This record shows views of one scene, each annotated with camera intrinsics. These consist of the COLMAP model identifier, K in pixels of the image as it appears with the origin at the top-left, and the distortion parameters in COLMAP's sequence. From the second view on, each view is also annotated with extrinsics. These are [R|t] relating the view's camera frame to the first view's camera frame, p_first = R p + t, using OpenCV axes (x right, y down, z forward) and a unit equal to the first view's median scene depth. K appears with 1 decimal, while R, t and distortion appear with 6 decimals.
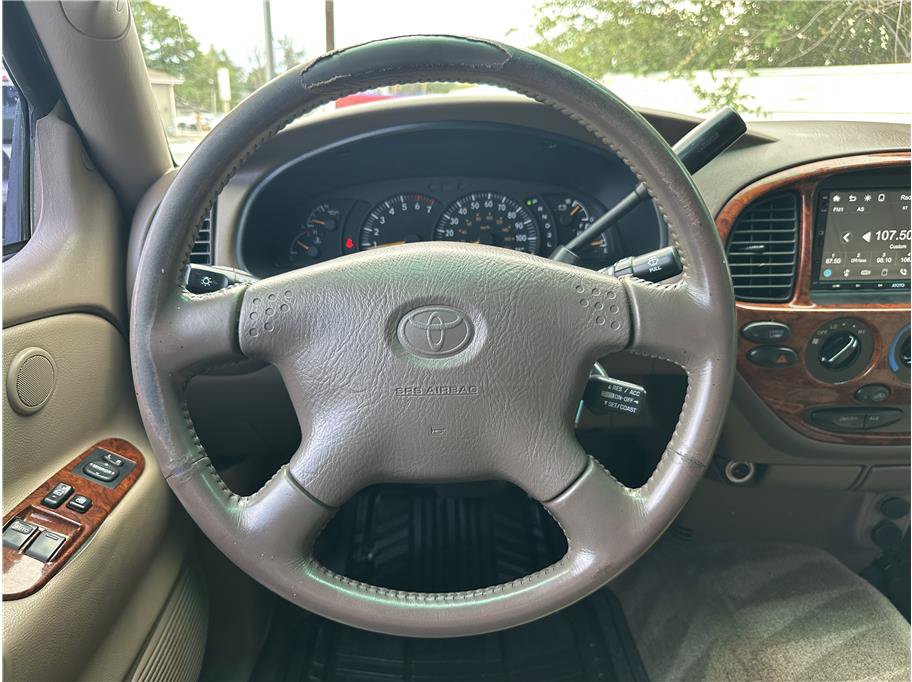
lens RADIAL K [[655.9, 0, 458.4], [0, 655.9, 337.7], [0, 0, 1]] dist [0.028313, -0.014336]
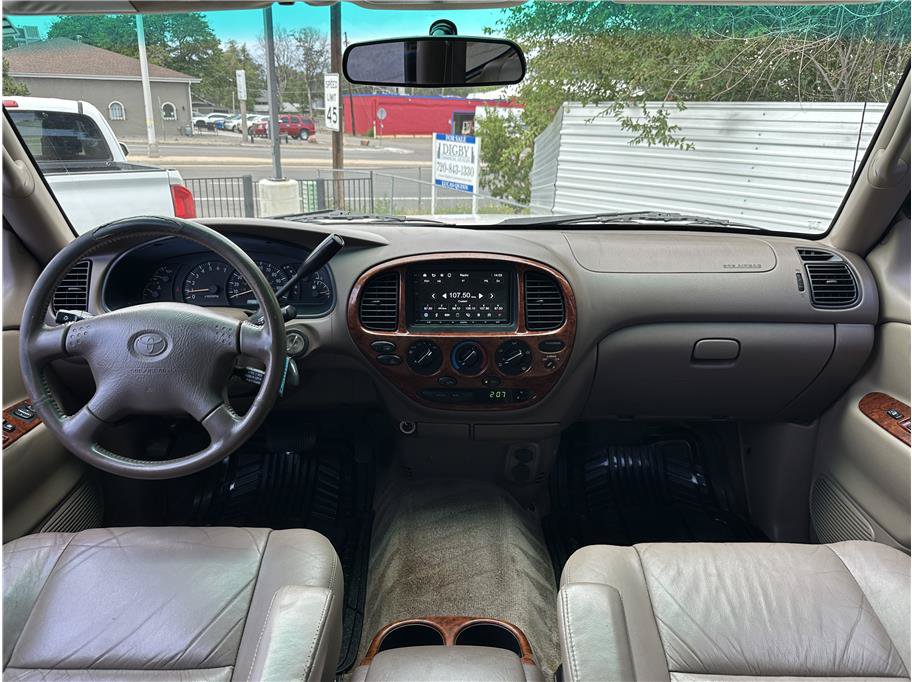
lens RADIAL K [[655.9, 0, 451.0], [0, 655.9, 341.8], [0, 0, 1]] dist [0.028313, -0.014336]
pose [[0.999436, 0.020097, -0.026920, 0.709005], [-0.019987, 0.999791, 0.004352, -0.034697], [0.027002, -0.003811, 0.999628, -0.837043]]
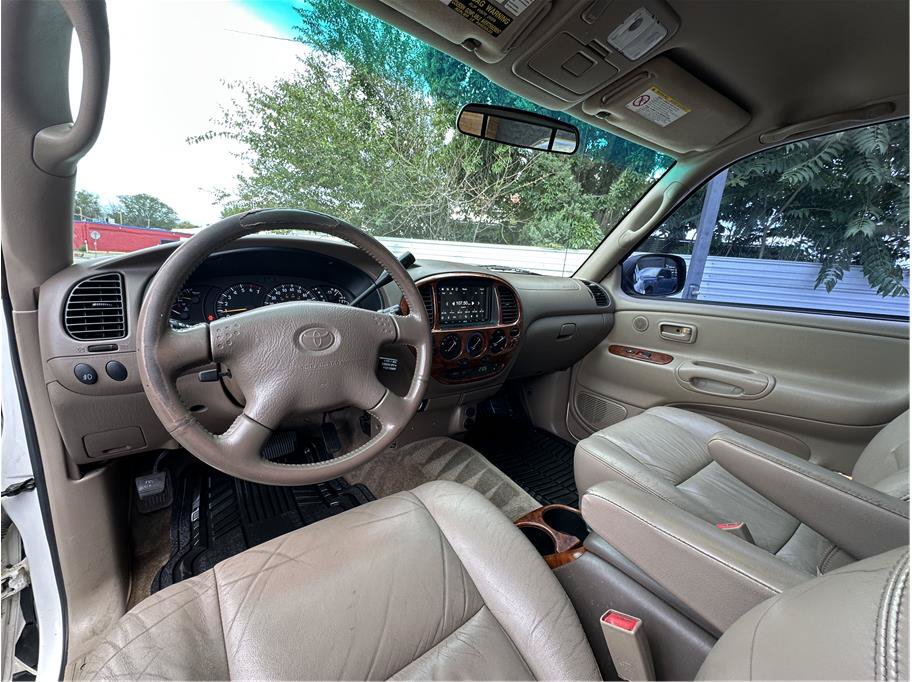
lens RADIAL K [[368.0, 0, 462.5], [0, 368.0, 339.7], [0, 0, 1]] dist [-0.009426, 0.000188]
pose [[0.798160, -0.063275, 0.599114, -0.254843], [0.121140, 0.991013, -0.056722, 0.081588], [-0.590141, 0.117850, 0.798652, -0.187573]]
